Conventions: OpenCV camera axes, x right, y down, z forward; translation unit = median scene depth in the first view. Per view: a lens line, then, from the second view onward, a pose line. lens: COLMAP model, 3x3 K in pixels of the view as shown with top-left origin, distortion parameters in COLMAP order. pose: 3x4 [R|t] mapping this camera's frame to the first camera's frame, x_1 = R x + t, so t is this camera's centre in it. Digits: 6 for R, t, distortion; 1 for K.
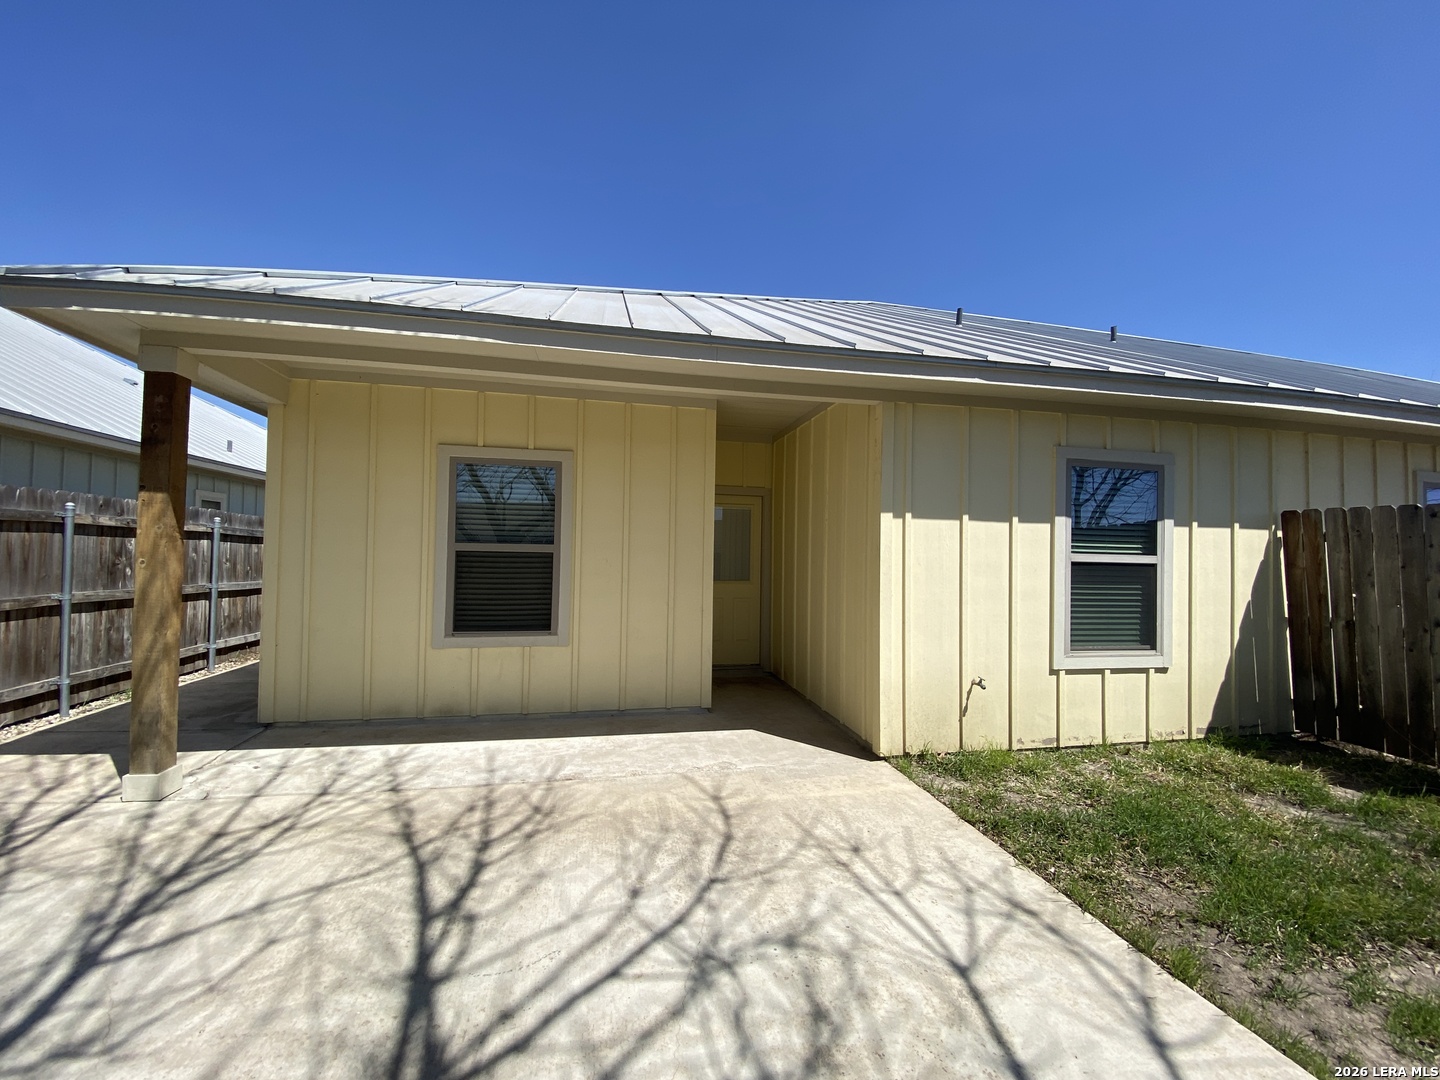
lens RADIAL K [[583.1, 0, 718.6], [0, 583.1, 541.5], [0, 0, 1]] dist [0.020651, -0.021353]
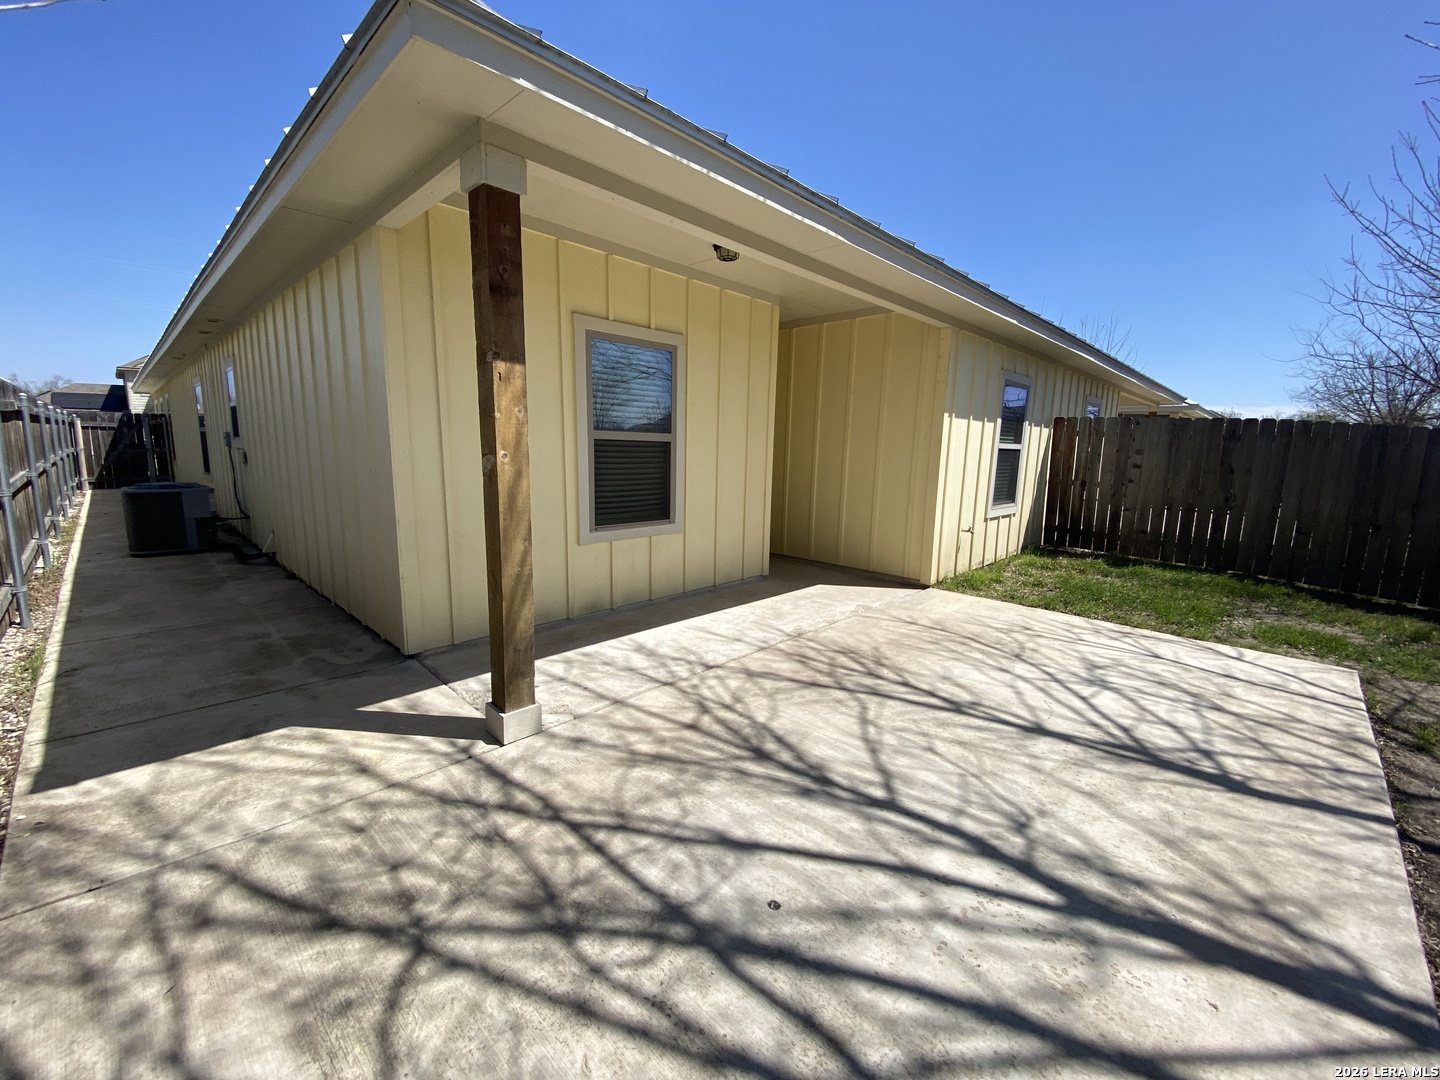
lens RADIAL K [[582.3, 0, 709.8], [0, 582.3, 543.0], [0, 0, 1]] dist [0.034895, -0.029474]
pose [[0.824003, -0.092997, 0.558901, -1.223932], [-0.022448, 0.980305, 0.196212, -0.009991], [-0.566141, -0.174225, 0.805686, 0.193480]]
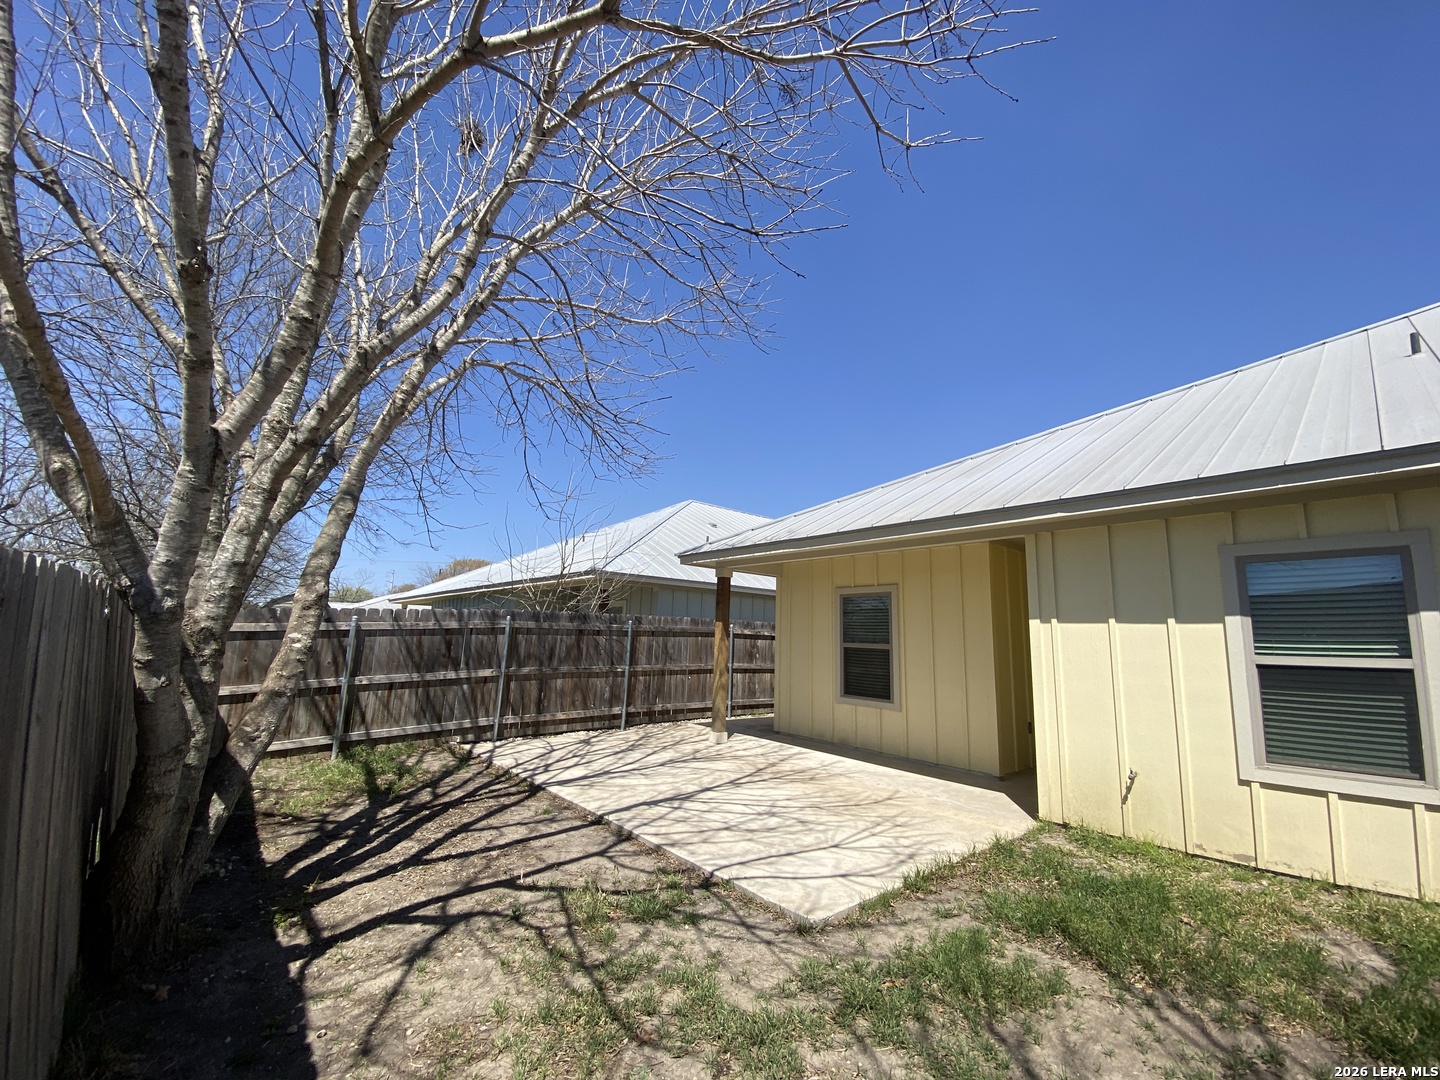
lens RADIAL K [[583.1, 0, 718.6], [0, 583.1, 541.5], [0, 0, 1]] dist [0.020651, -0.021353]
pose [[0.480297, -0.147246, -0.864658, 1.378272], [-0.006762, 0.985157, -0.171522, 0.010101], [0.877080, 0.088228, 0.472172, -0.287348]]
